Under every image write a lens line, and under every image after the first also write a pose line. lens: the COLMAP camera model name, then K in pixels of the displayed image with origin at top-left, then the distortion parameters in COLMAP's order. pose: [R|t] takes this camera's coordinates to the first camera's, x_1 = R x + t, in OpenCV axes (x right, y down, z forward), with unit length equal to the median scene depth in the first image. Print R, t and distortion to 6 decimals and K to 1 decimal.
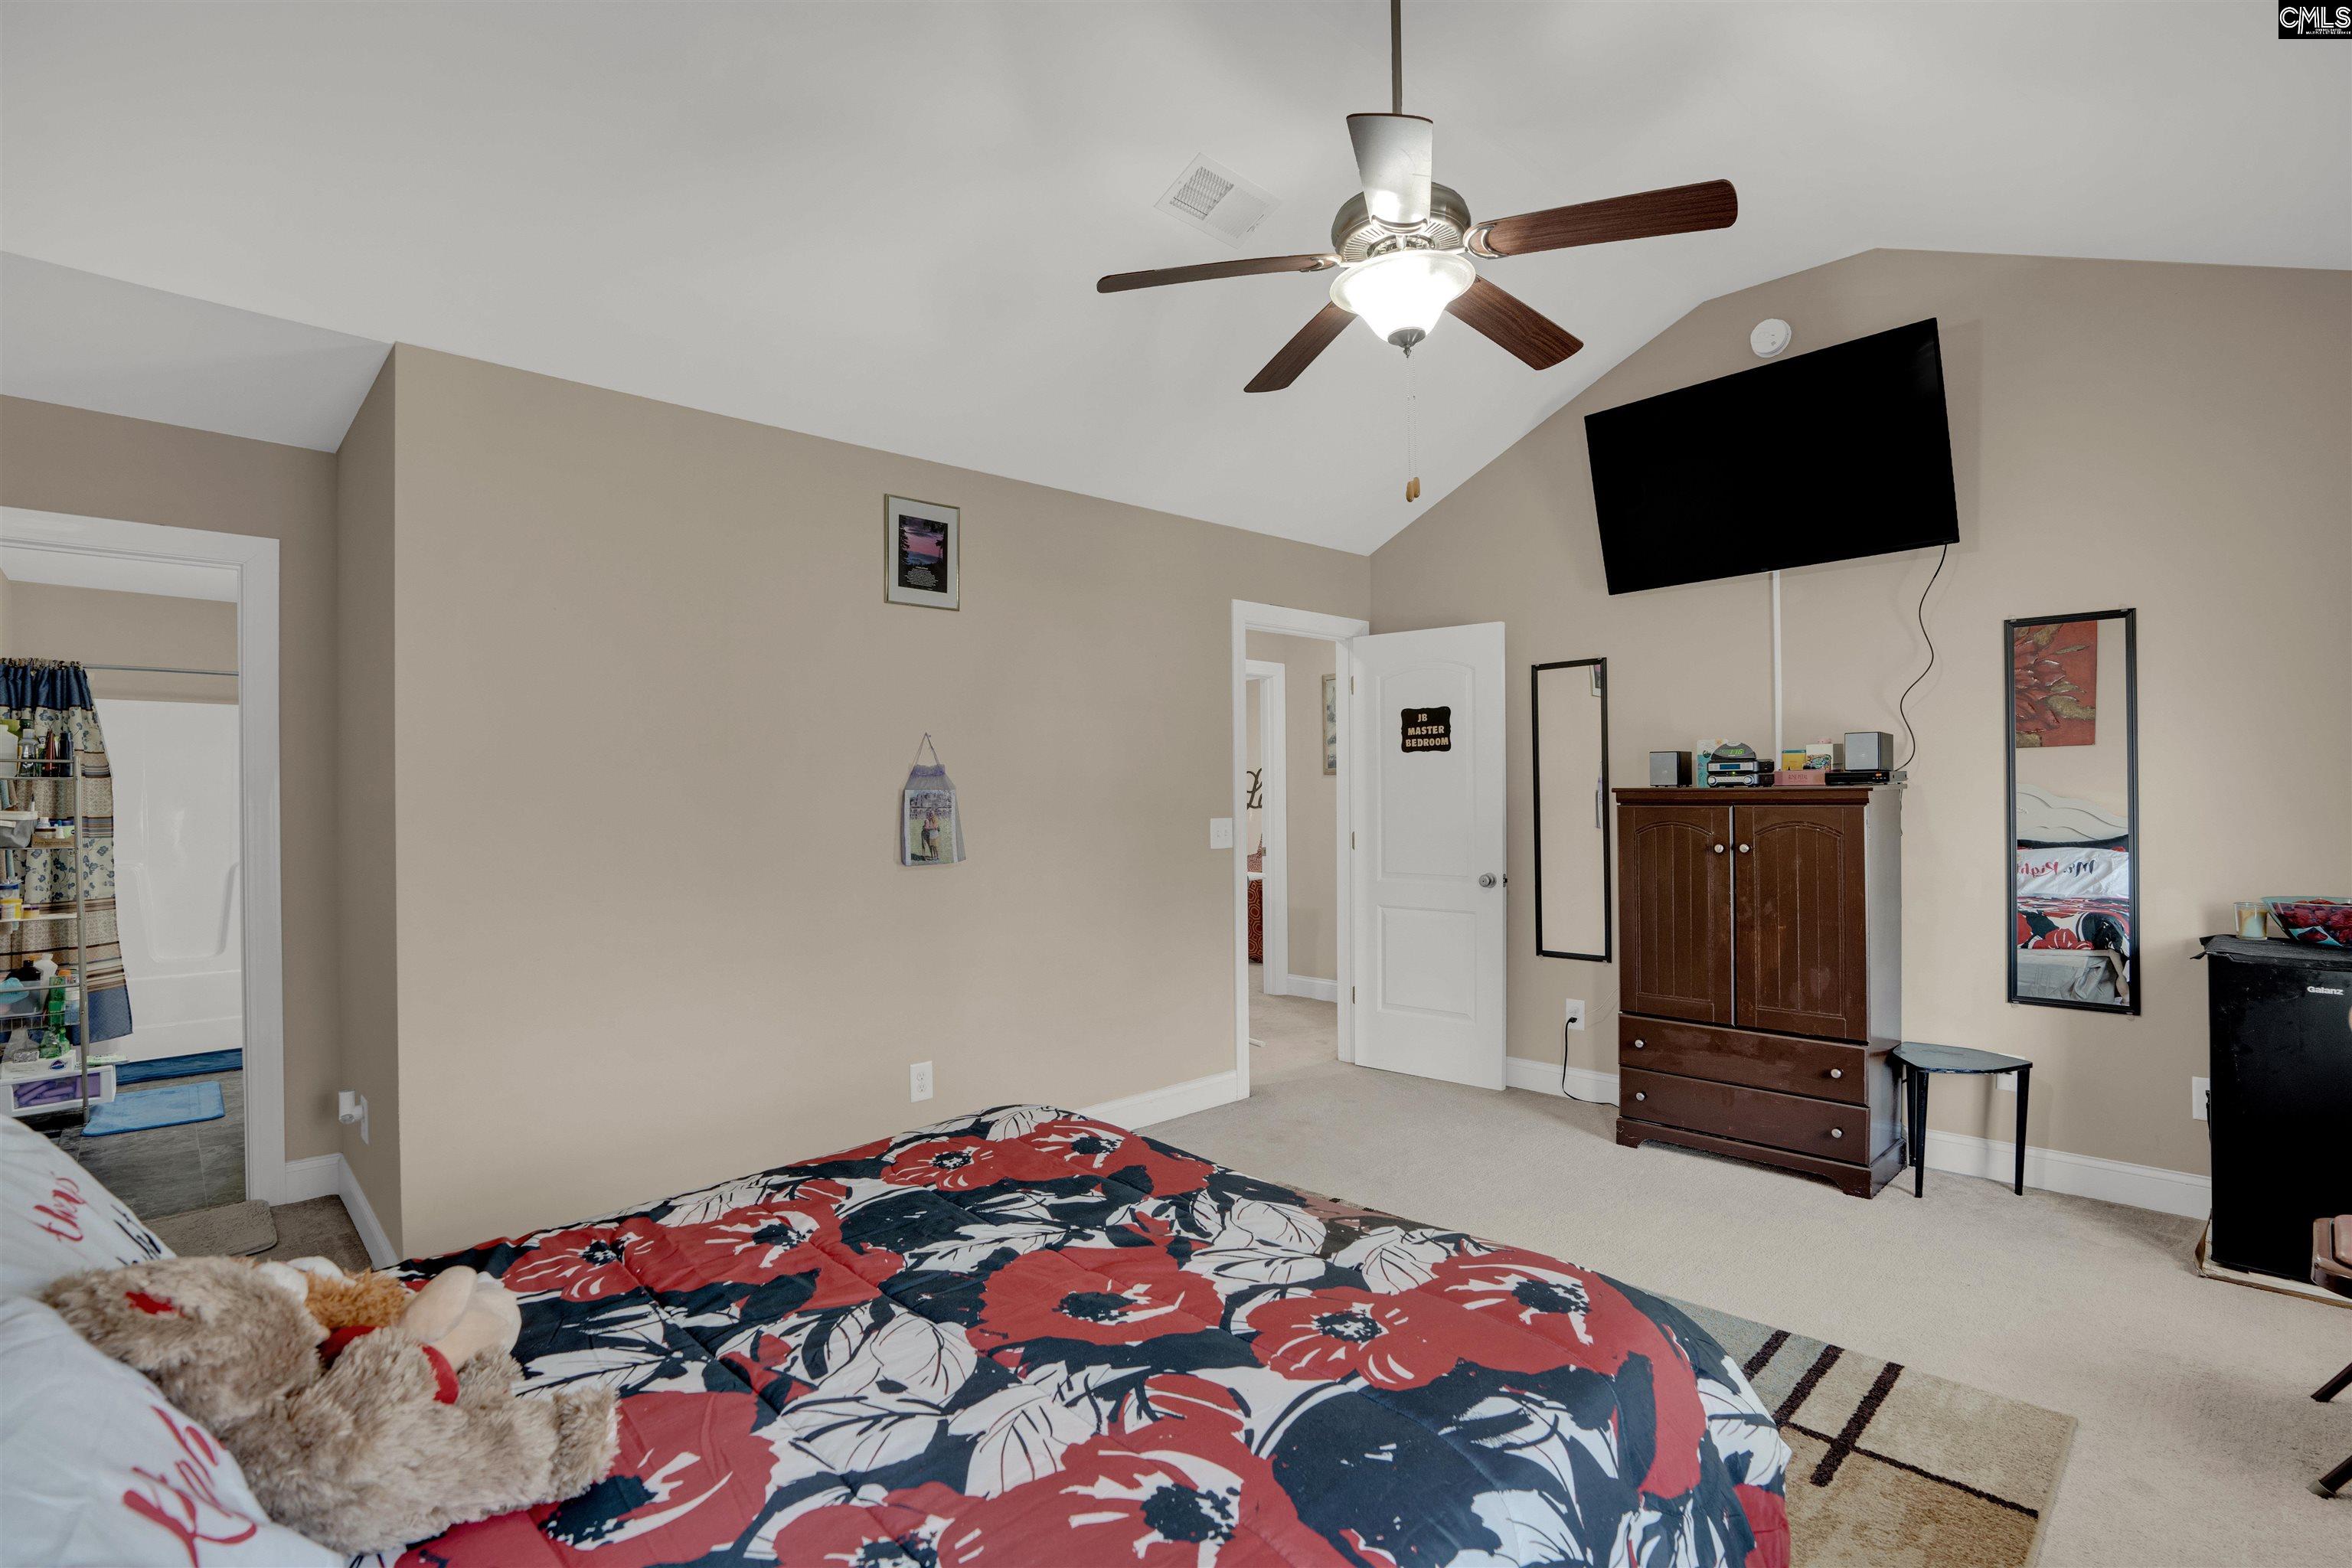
lens RADIAL K [[1111.7, 0, 1186.9], [0, 1111.7, 791.9], [0, 0, 1]] dist [-0.041311, 0.003901]
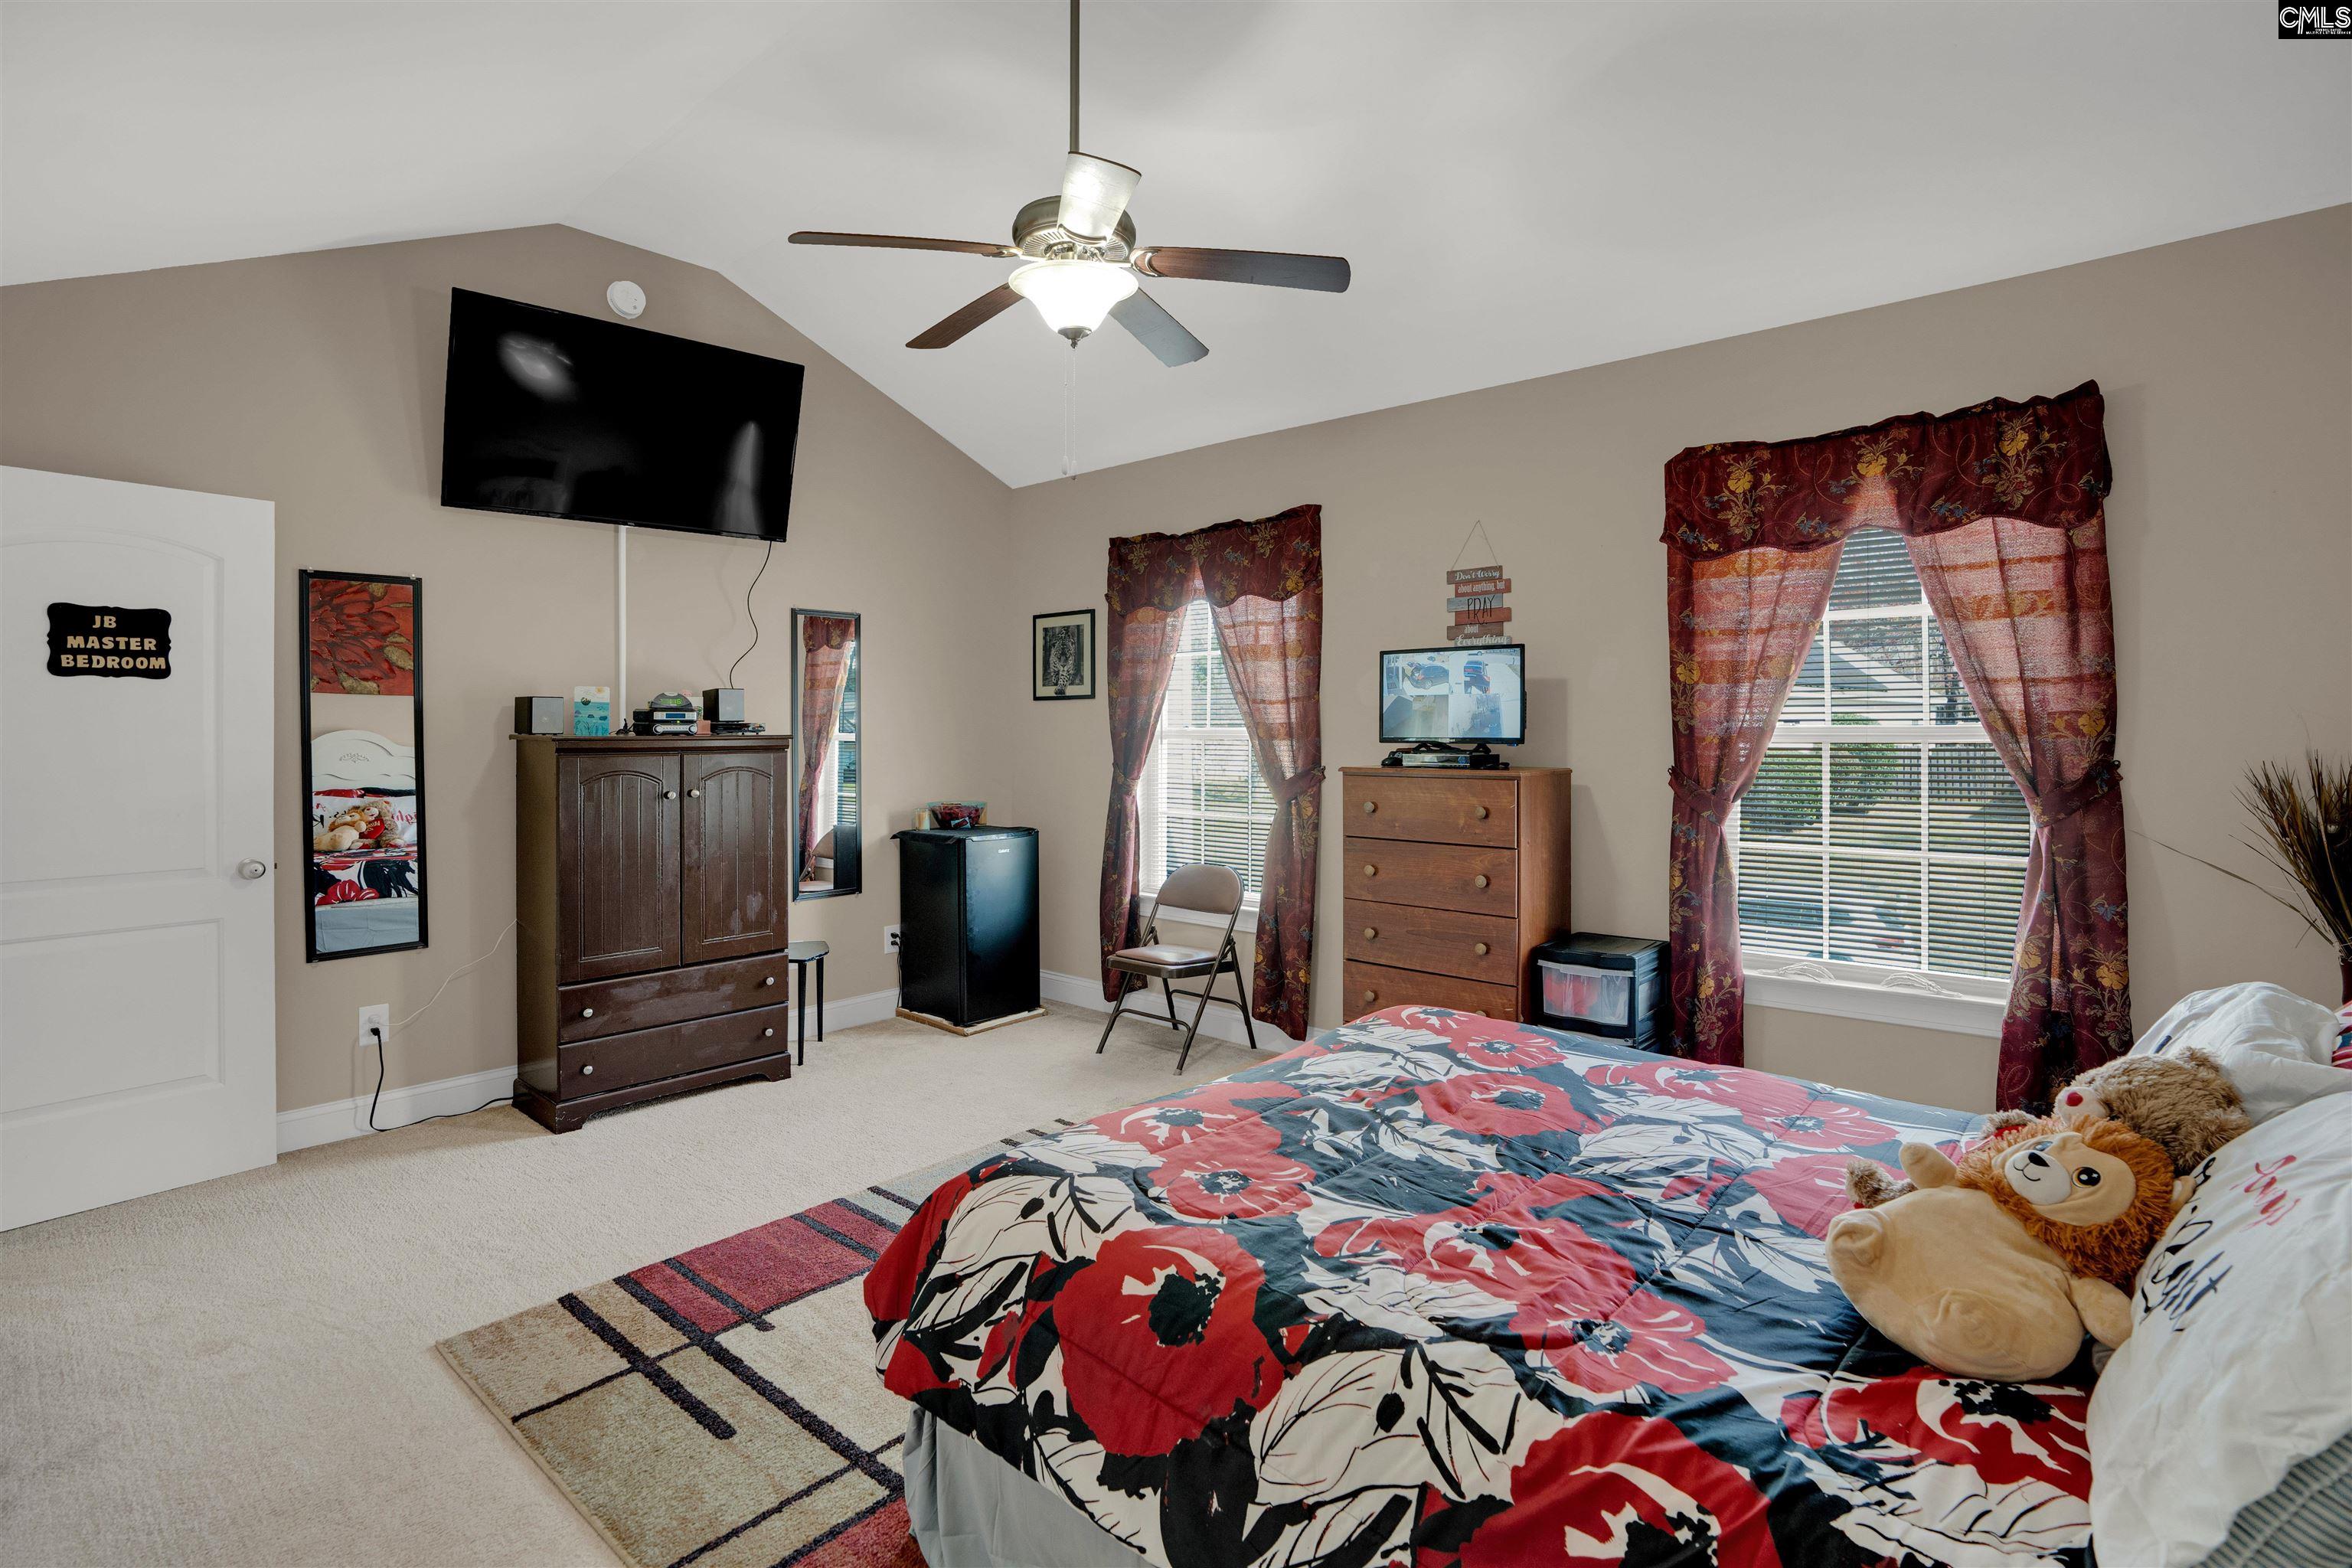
lens RADIAL K [[1111.7, 0, 1177.2], [0, 1111.7, 733.0], [0, 0, 1]] dist [-0.041311, 0.003901]
pose [[-0.080567, 0.006257, 0.996730, -0.542895], [0.003062, 0.999977, -0.006030, 0.000507], [-0.996744, 0.002567, -0.080584, 0.576364]]
